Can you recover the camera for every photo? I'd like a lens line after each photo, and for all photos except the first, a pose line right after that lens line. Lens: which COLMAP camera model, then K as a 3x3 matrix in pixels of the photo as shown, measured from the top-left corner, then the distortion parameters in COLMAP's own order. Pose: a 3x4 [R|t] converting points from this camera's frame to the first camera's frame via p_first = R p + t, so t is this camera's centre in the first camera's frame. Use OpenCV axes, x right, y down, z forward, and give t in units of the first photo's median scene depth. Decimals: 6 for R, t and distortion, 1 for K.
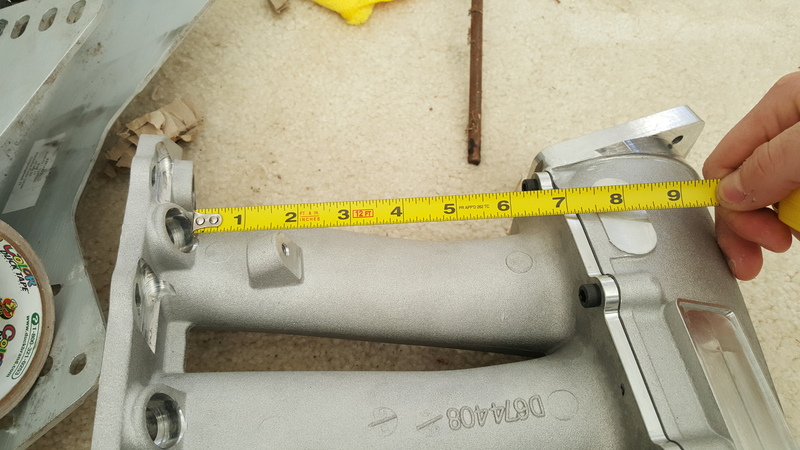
lens RADIAL K [[566.9, 0, 387.9], [0, 566.9, 225.6], [0, 0, 1]] dist [0.112418, -0.200069]
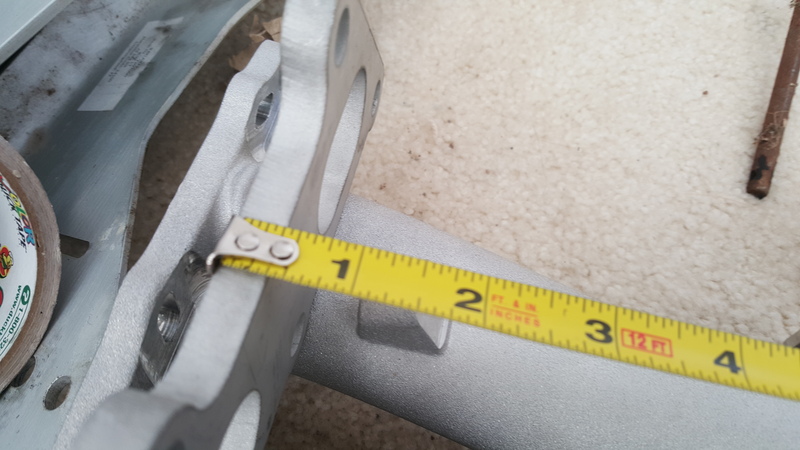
lens RADIAL K [[566.9, 0, 387.9], [0, 566.9, 225.6], [0, 0, 1]] dist [0.112418, -0.200069]
pose [[0.930747, 0.276836, -0.238899, -0.067715], [-0.254294, 0.959508, 0.121152, -0.052236], [0.262765, -0.052011, 0.963457, 0.296751]]
